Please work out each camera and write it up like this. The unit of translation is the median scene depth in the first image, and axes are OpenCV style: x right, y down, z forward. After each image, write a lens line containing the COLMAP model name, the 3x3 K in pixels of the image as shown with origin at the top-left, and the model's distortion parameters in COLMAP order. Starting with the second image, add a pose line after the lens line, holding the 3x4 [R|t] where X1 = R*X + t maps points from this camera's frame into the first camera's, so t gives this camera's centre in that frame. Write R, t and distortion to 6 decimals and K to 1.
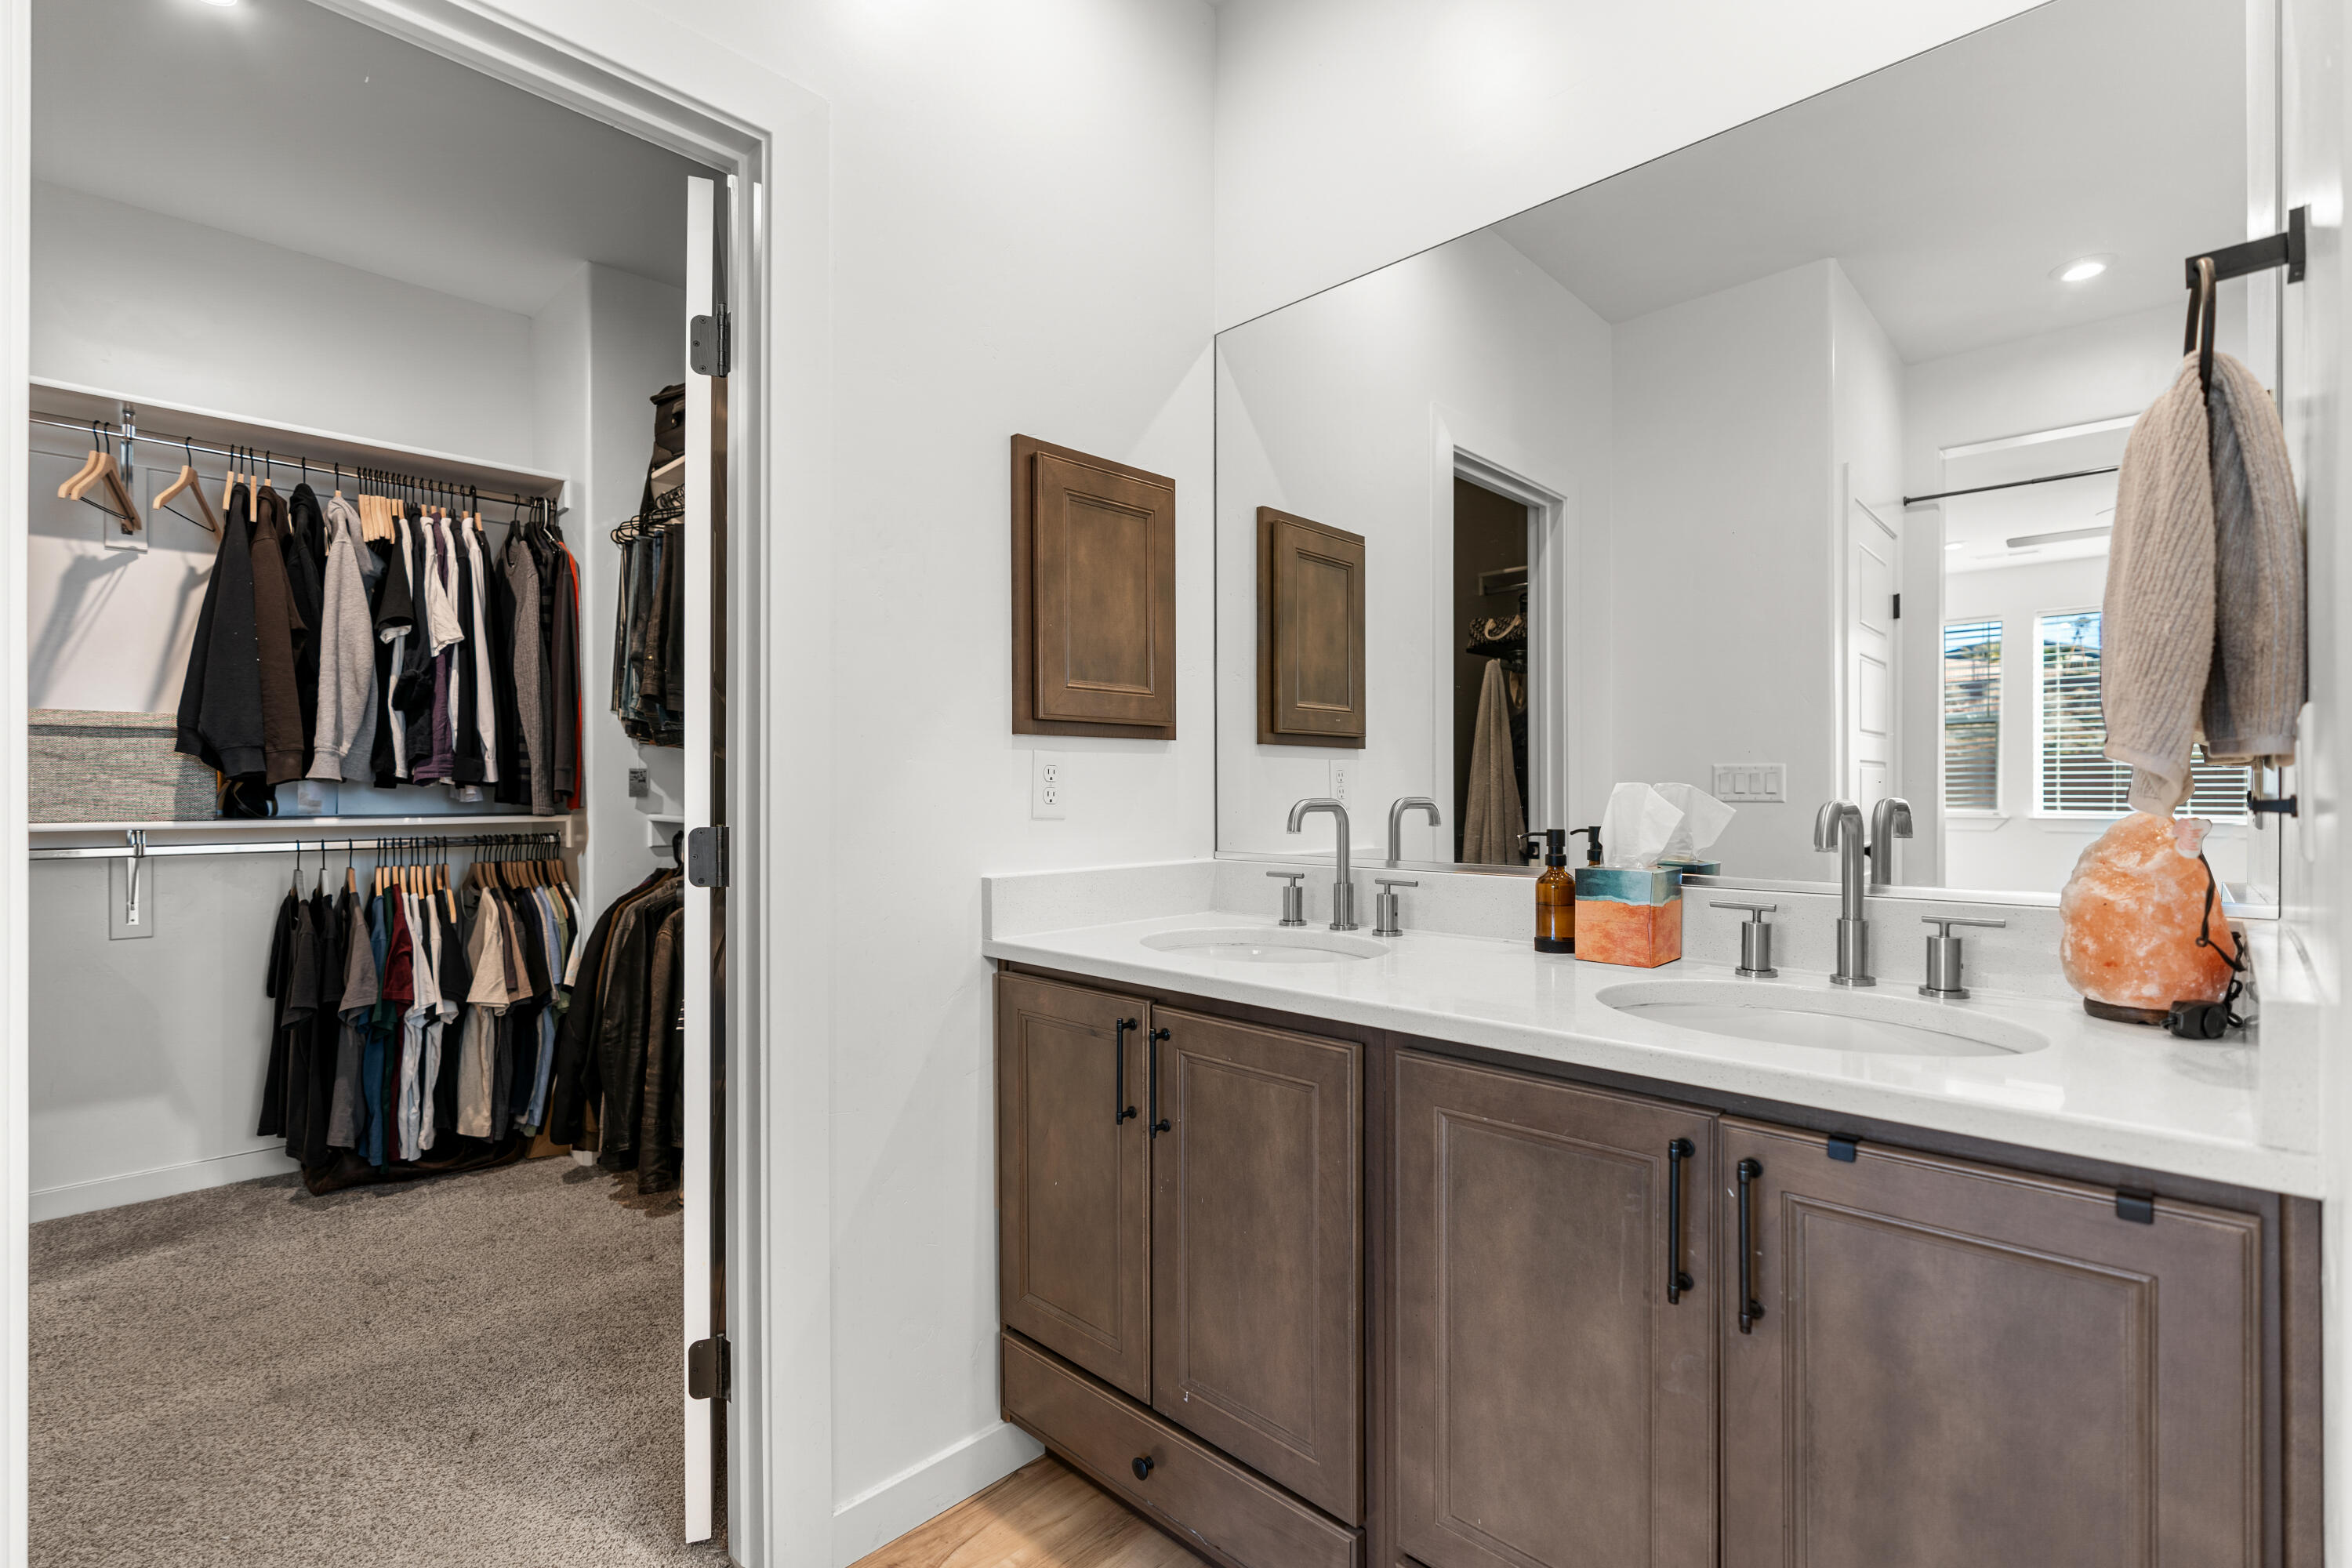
lens RADIAL K [[1063.7, 0, 1182.5], [0, 1063.7, 792.3], [0, 0, 1]] dist [-0.004356, 0.000563]
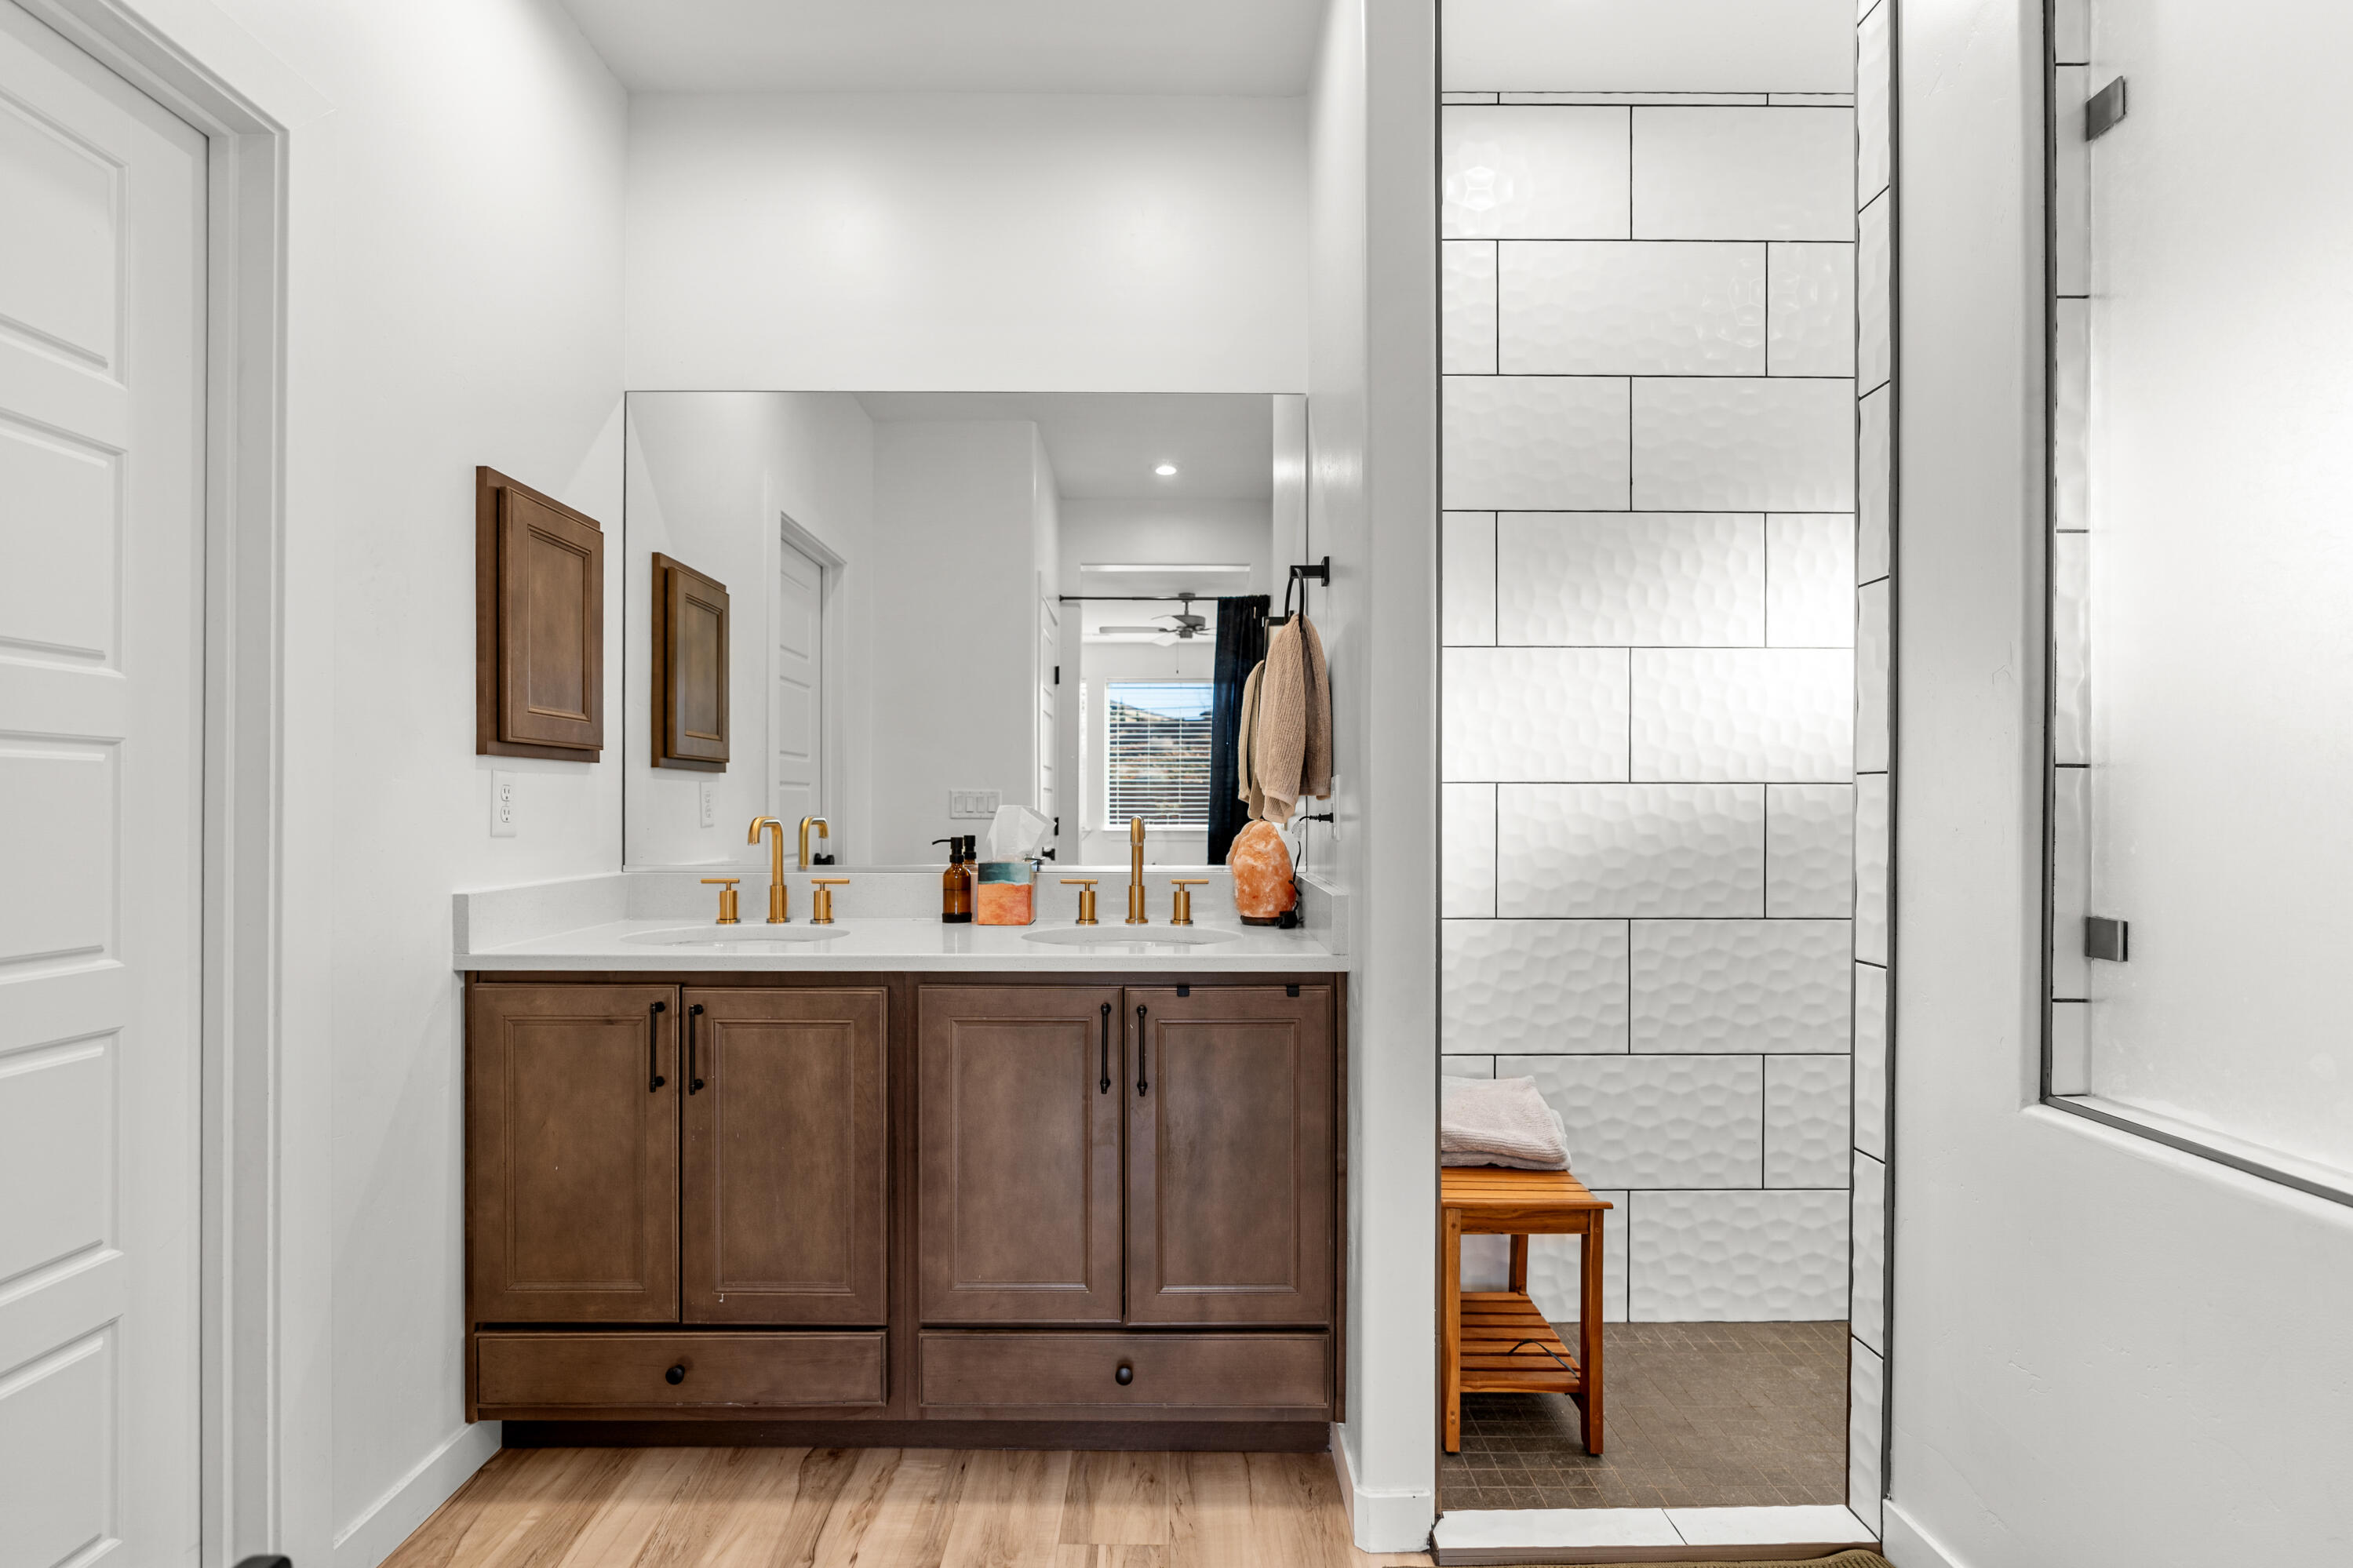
lens RADIAL K [[1064.0, 0, 1183.0], [0, 1064.0, 792.3], [0, 0, 1]] dist [-0.004356, 0.000563]
pose [[0.716719, 0.013650, 0.697228, -0.459729], [-0.001627, 0.999838, -0.017902, -0.000611], [-0.697360, 0.011696, 0.716626, -0.258202]]
